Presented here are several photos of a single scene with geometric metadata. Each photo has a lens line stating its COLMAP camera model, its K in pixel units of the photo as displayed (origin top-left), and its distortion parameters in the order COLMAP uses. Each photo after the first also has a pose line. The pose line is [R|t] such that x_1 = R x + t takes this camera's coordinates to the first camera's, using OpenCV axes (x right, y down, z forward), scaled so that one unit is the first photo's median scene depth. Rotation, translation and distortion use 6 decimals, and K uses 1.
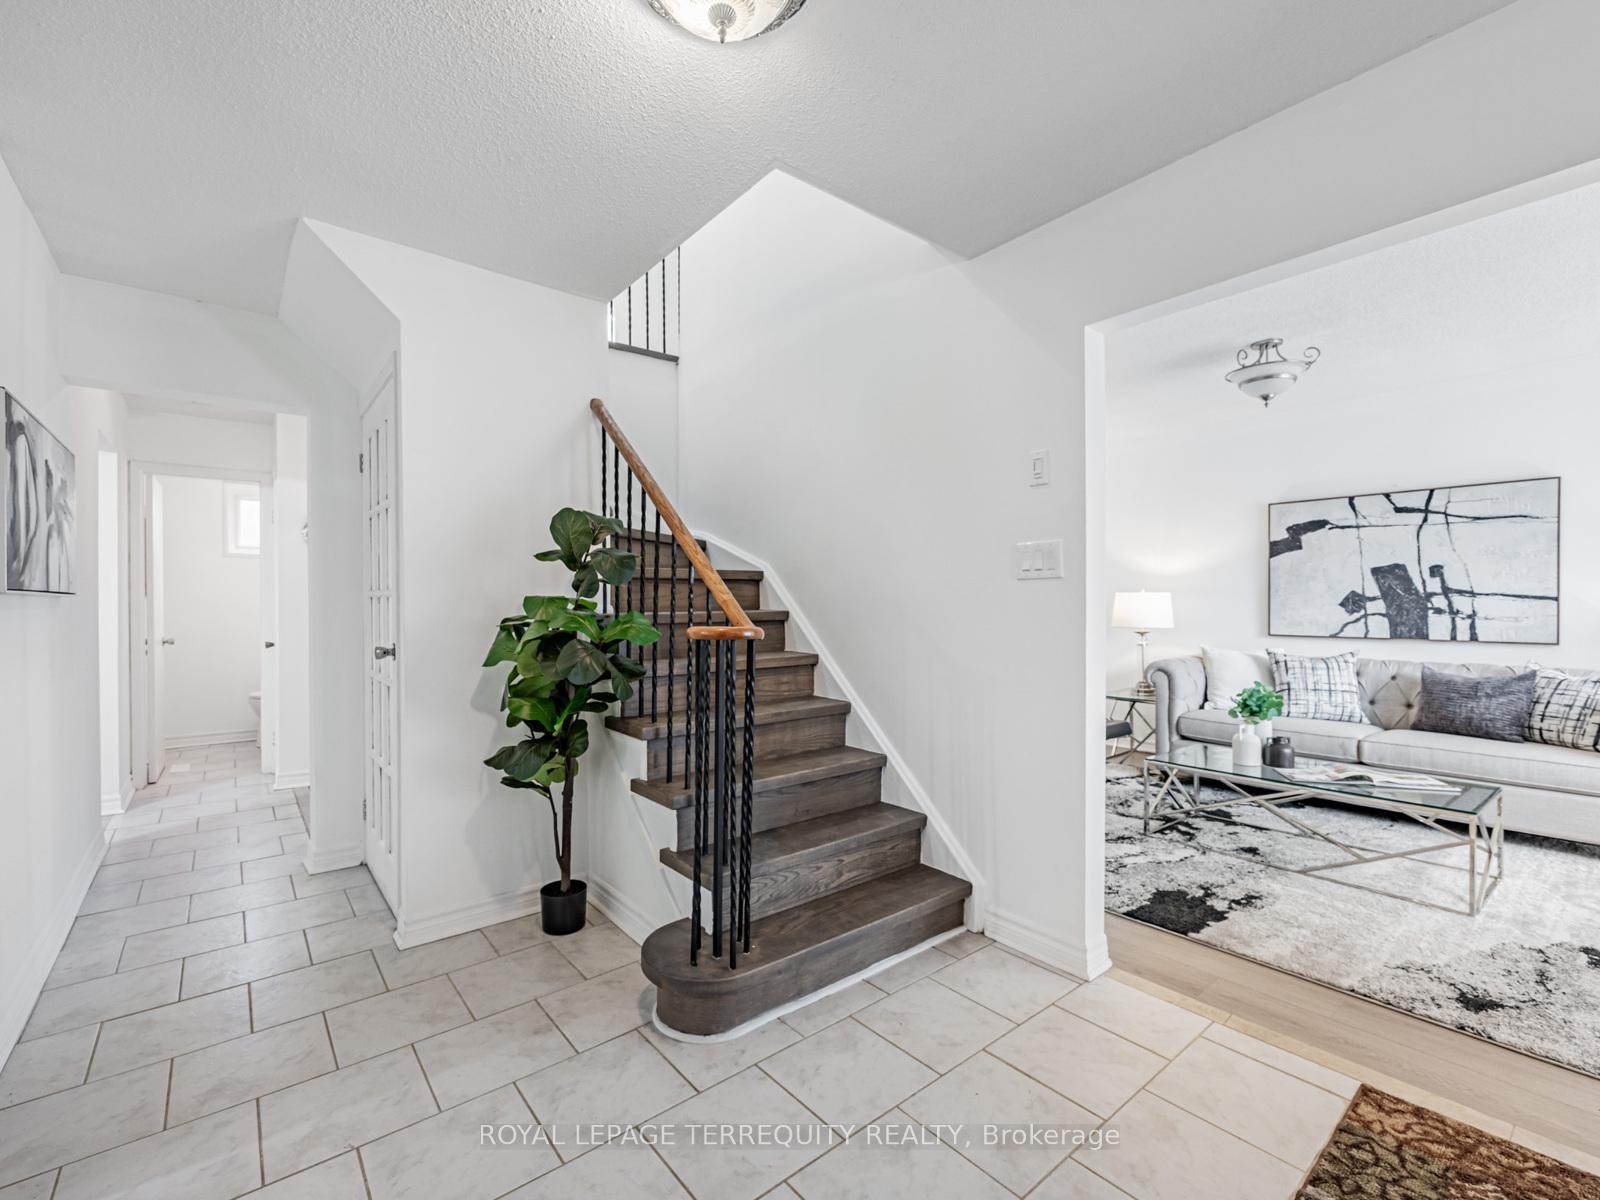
lens RADIAL K [[701.9, 0, 795.0], [0, 701.9, 610.0], [0, 0, 1]] dist [-0.000515, -0.000288]
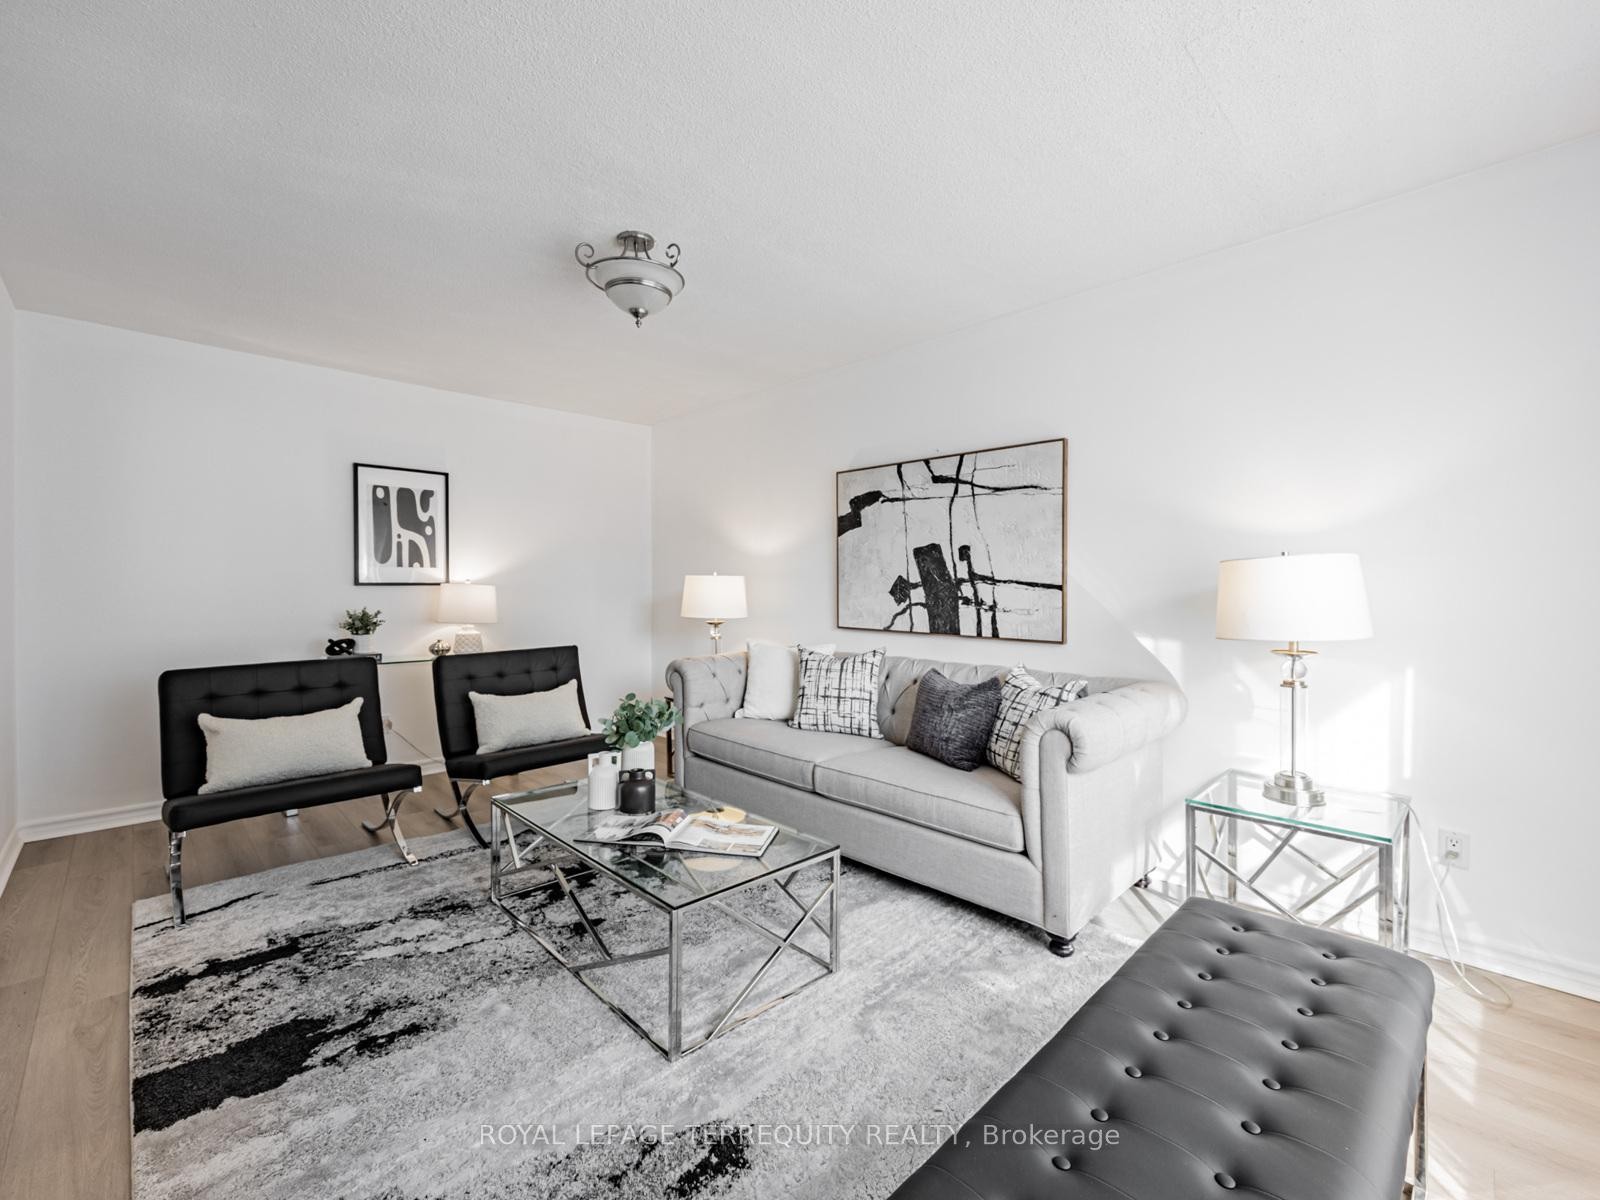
lens RADIAL K [[681.1, 0, 800.0], [0, 681.1, 600.0], [0, 0, 1]] dist [-0.002216, -0.000297]
pose [[0.994951, 0.007249, 0.100100, 0.642923], [-0.008410, 0.999902, 0.011178, -0.007367], [-0.100009, -0.011964, 0.994915, 0.217864]]
